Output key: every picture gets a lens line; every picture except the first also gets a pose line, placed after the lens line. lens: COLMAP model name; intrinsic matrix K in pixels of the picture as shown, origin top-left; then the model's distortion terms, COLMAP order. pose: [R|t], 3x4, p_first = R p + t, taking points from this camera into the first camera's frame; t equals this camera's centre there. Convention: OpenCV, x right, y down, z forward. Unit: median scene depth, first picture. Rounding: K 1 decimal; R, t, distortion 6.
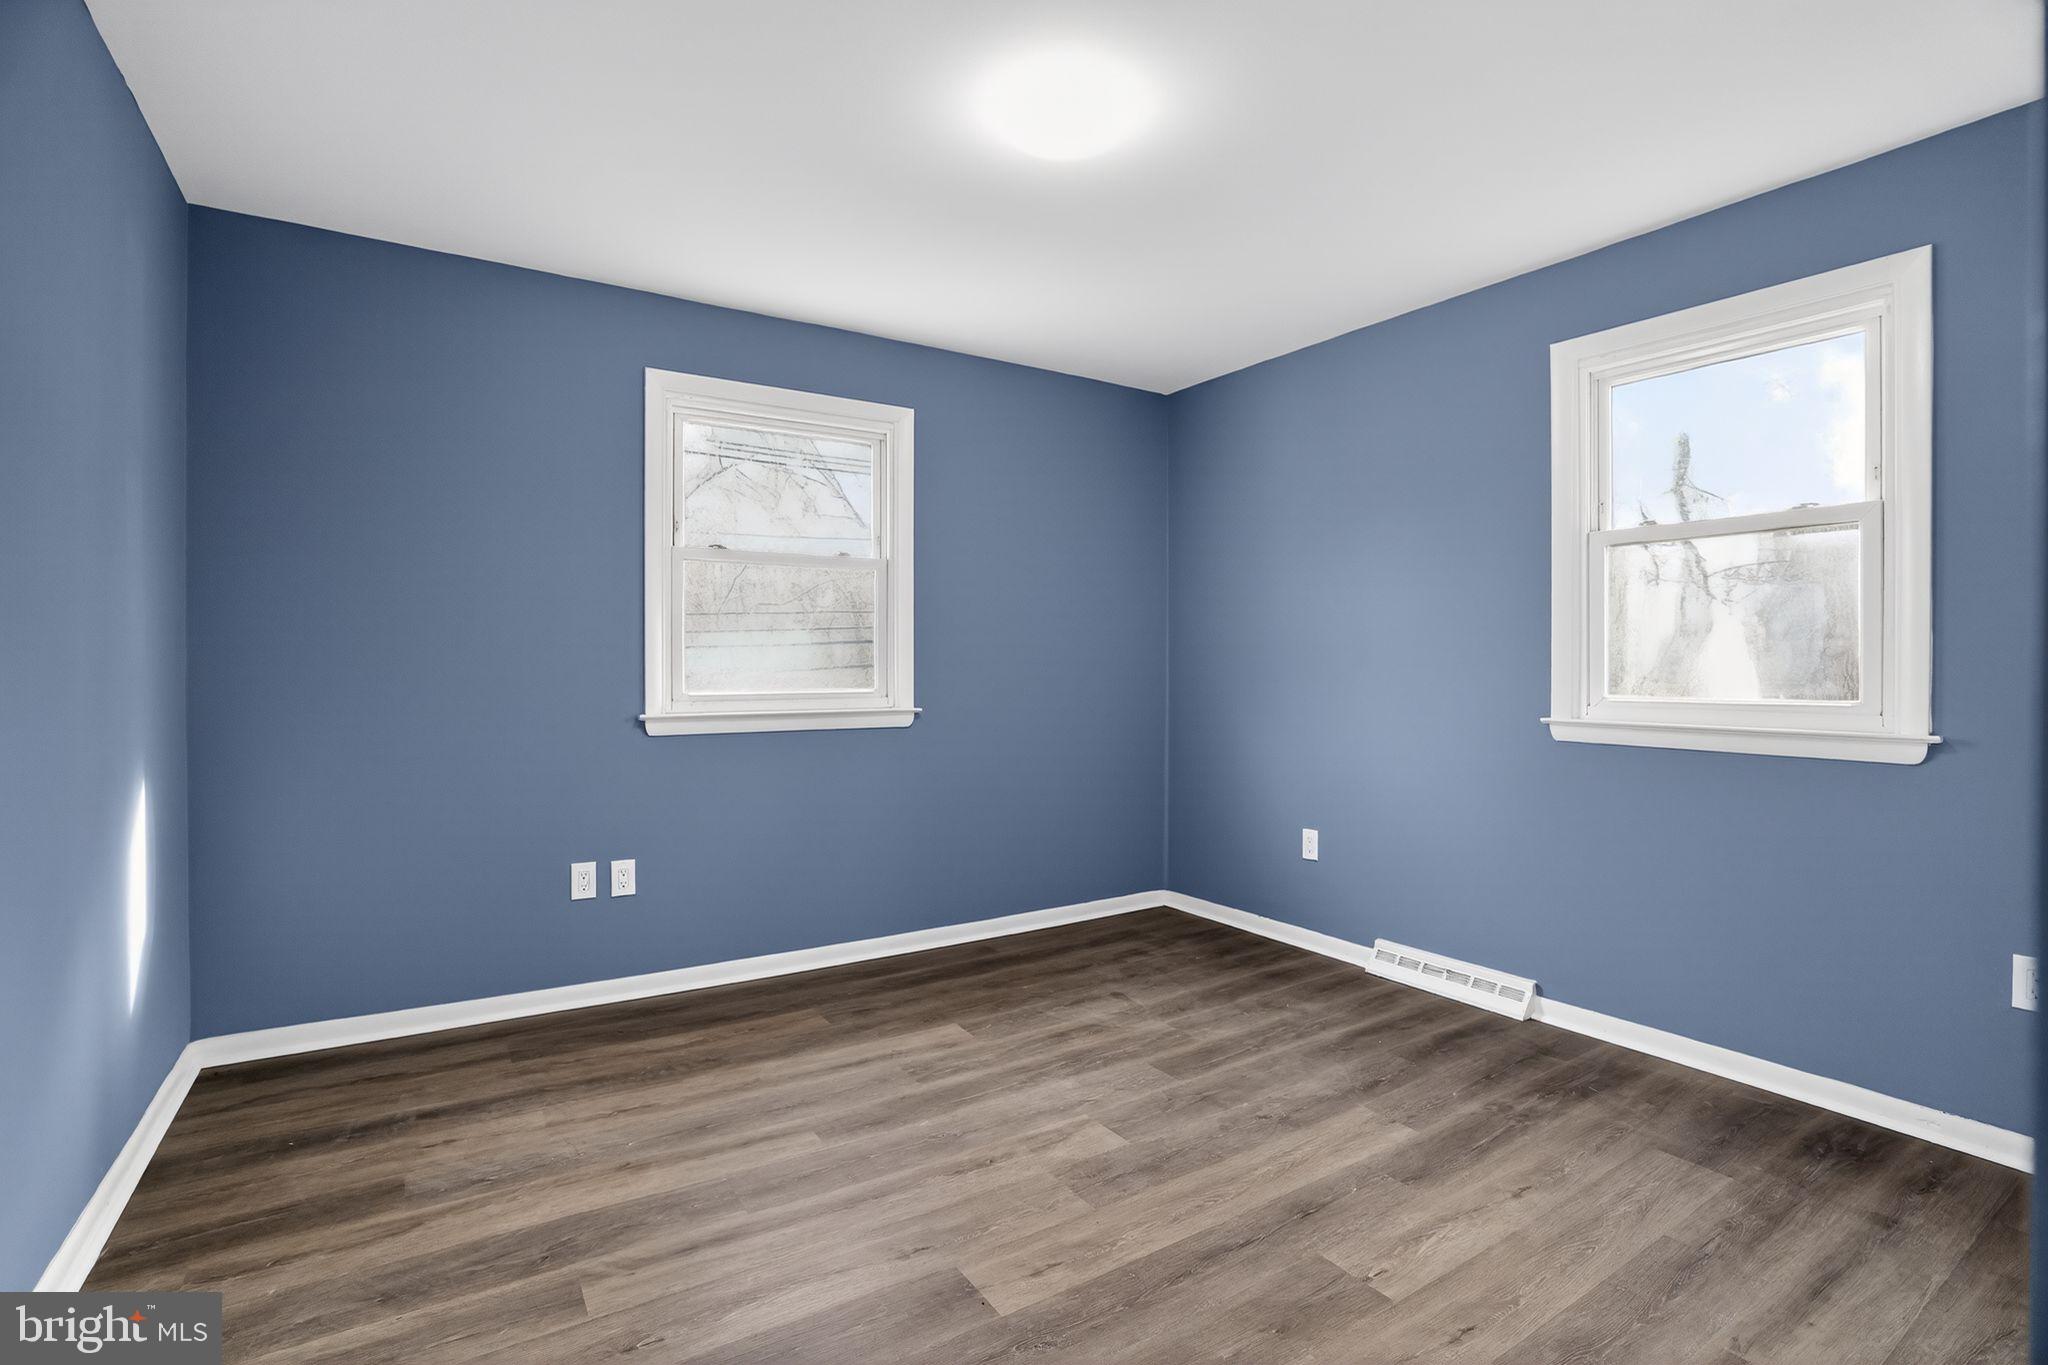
lens RADIAL K [[943.1, 0, 1060.4], [0, 943.1, 658.6], [0, 0, 1]] dist [-0.057315, 0.013602]
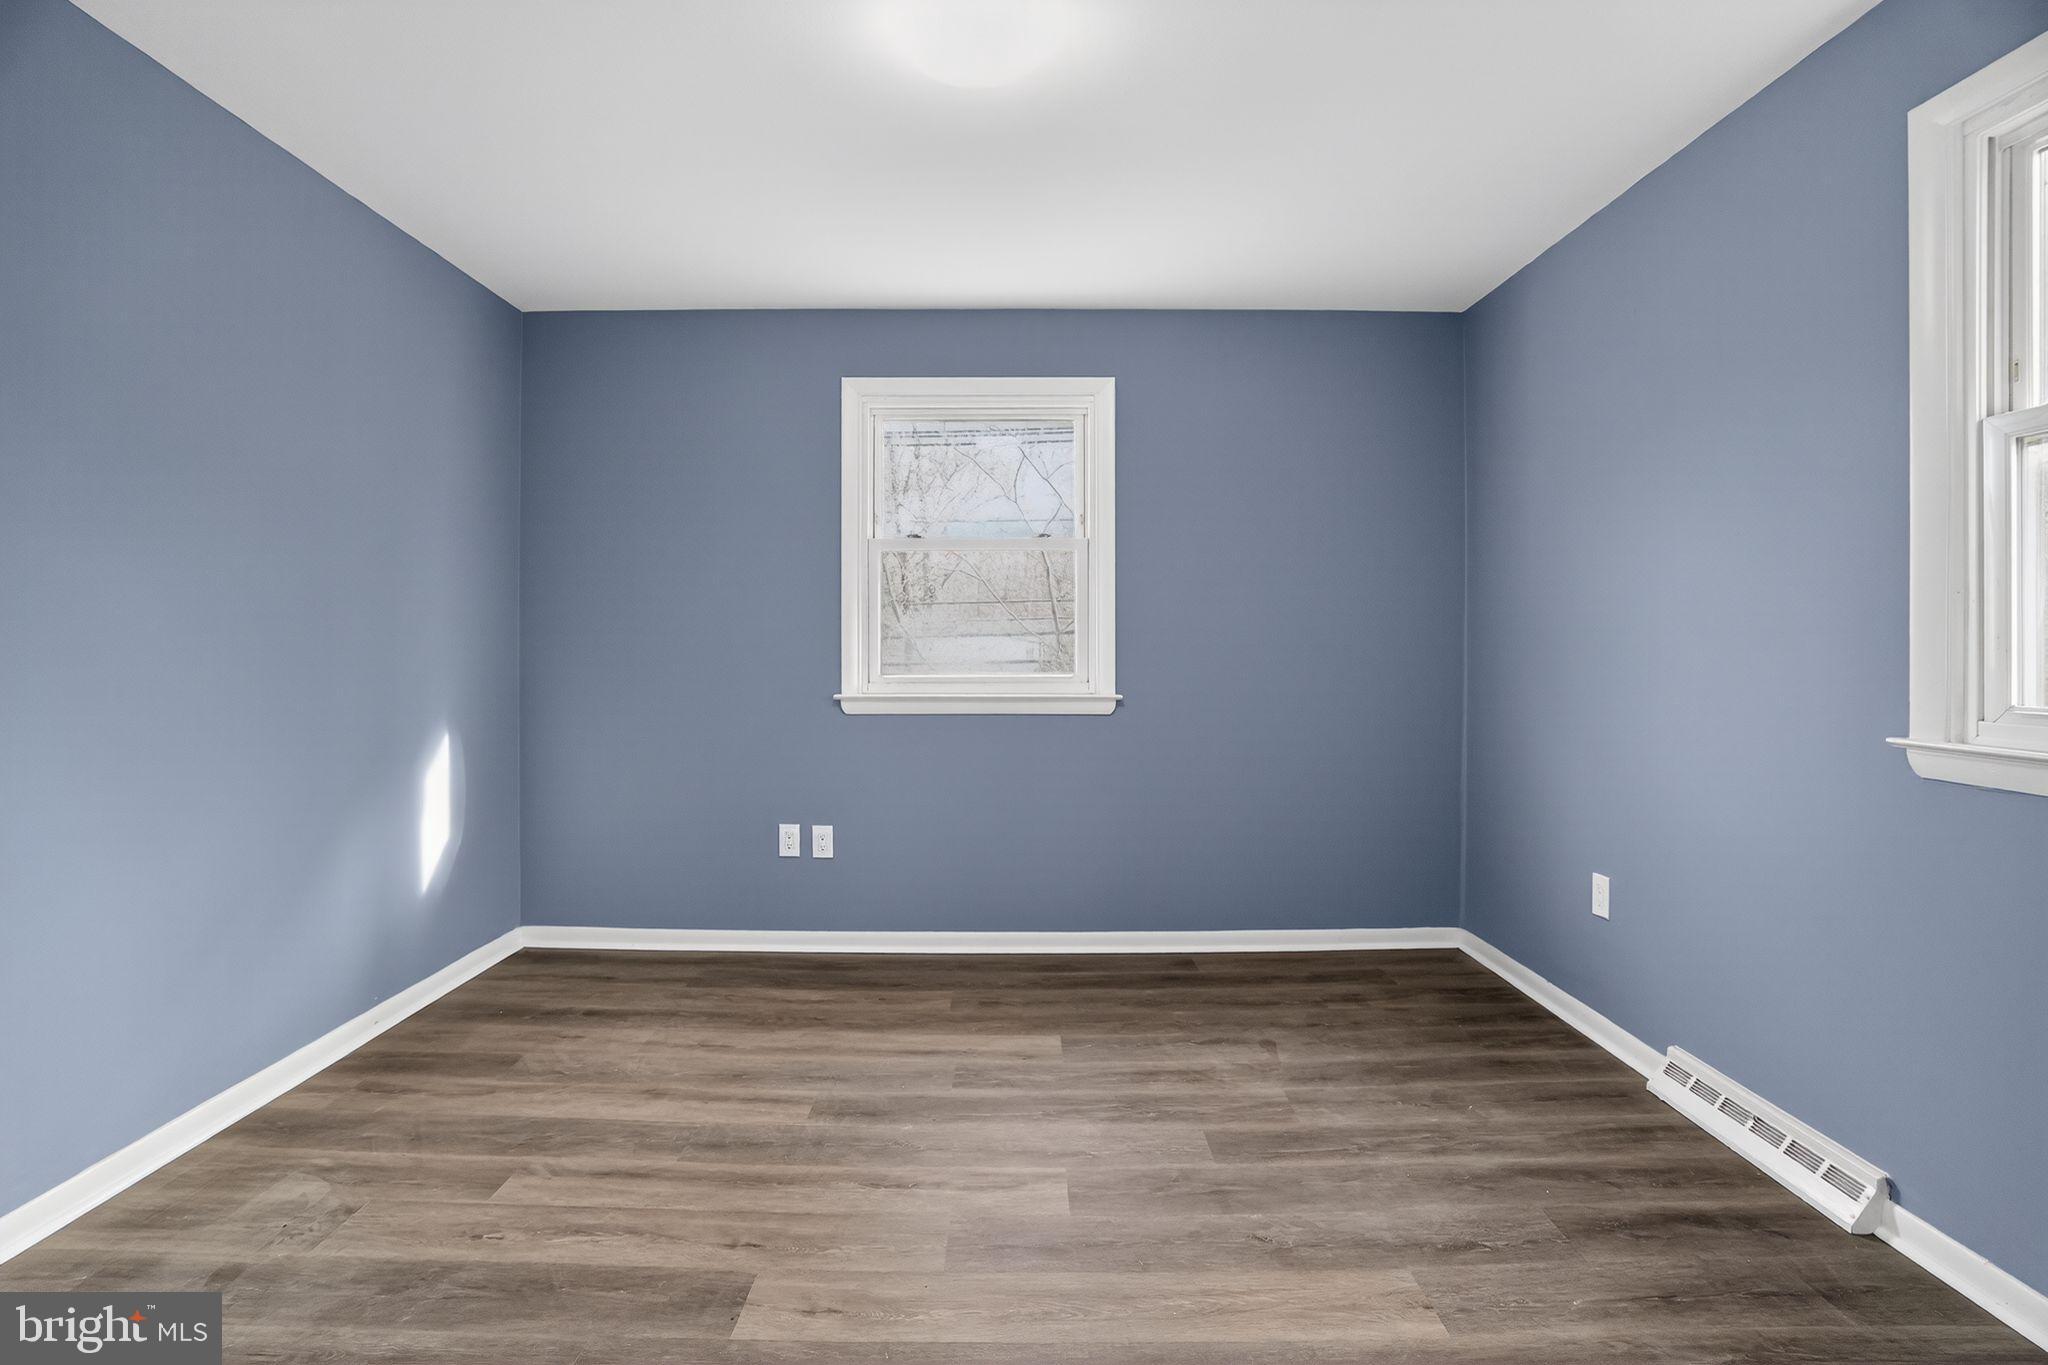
lens RADIAL K [[943.1, 0, 898.5], [0, 943.1, 643.7], [0, 0, 1]] dist [-0.057315, 0.013602]
pose [[0.826753, -0.004879, -0.562543, 0.309349], [0.006438, 0.999979, 0.000788, -0.001405], [0.562528, -0.004273, 0.826767, 0.159463]]
